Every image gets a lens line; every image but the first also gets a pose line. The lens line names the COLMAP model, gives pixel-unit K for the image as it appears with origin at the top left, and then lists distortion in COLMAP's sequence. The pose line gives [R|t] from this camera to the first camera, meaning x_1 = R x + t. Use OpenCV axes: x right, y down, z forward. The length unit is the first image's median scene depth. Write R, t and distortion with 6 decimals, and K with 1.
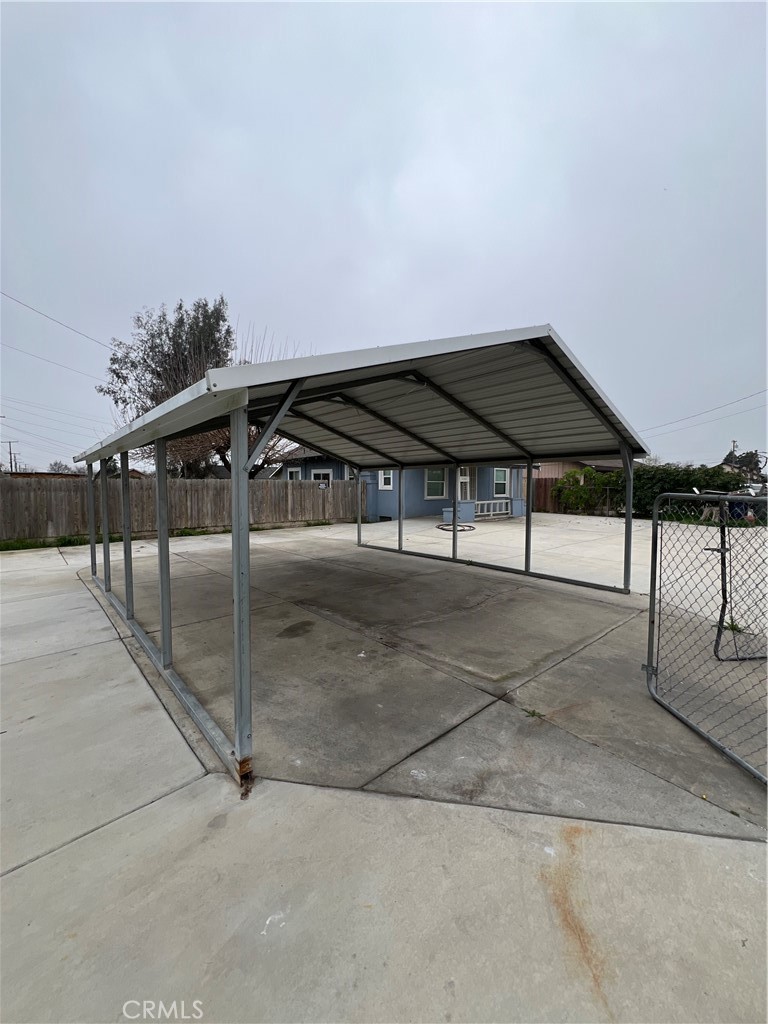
lens RADIAL K [[411.9, 0, 389.8], [0, 411.9, 514.0], [0, 0, 1]] dist [-0.000515, -0.000637]
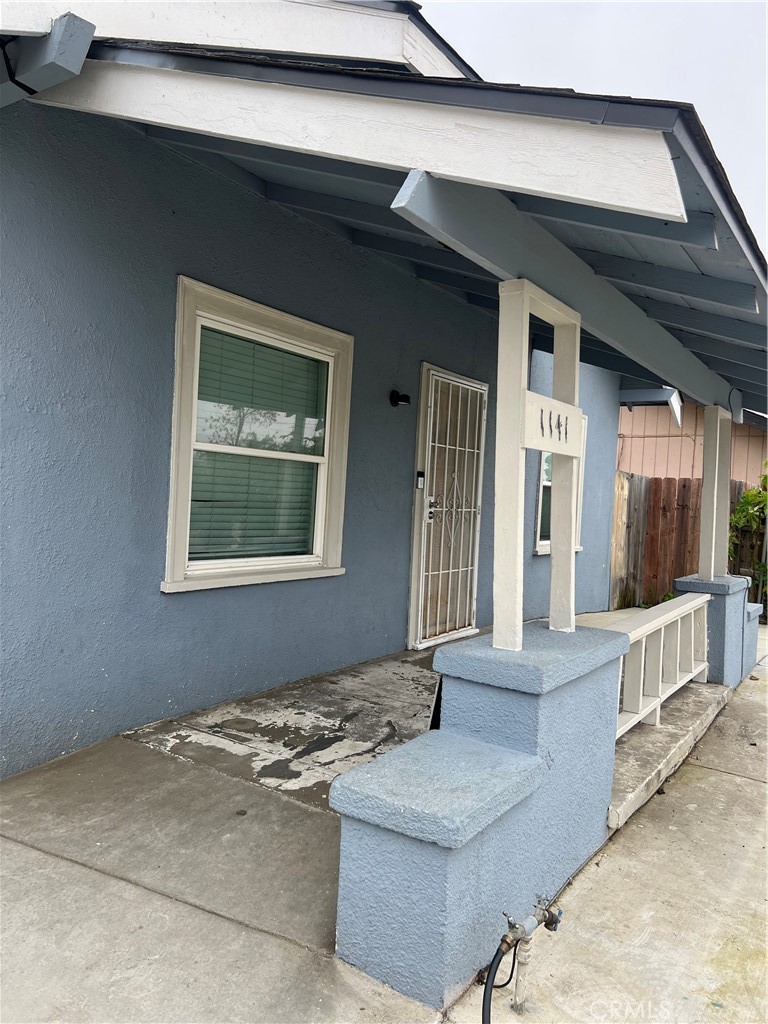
lens RADIAL K [[770.3, 0, 383.0], [0, 770.3, 511.2], [0, 0, 1]] dist [0.063908, -0.070803]
pose [[0.965070, 0.044009, 0.258269, 0.084237], [-0.033856, 0.998474, -0.043631, -0.048542], [-0.259795, 0.033363, 0.965087, 0.730730]]
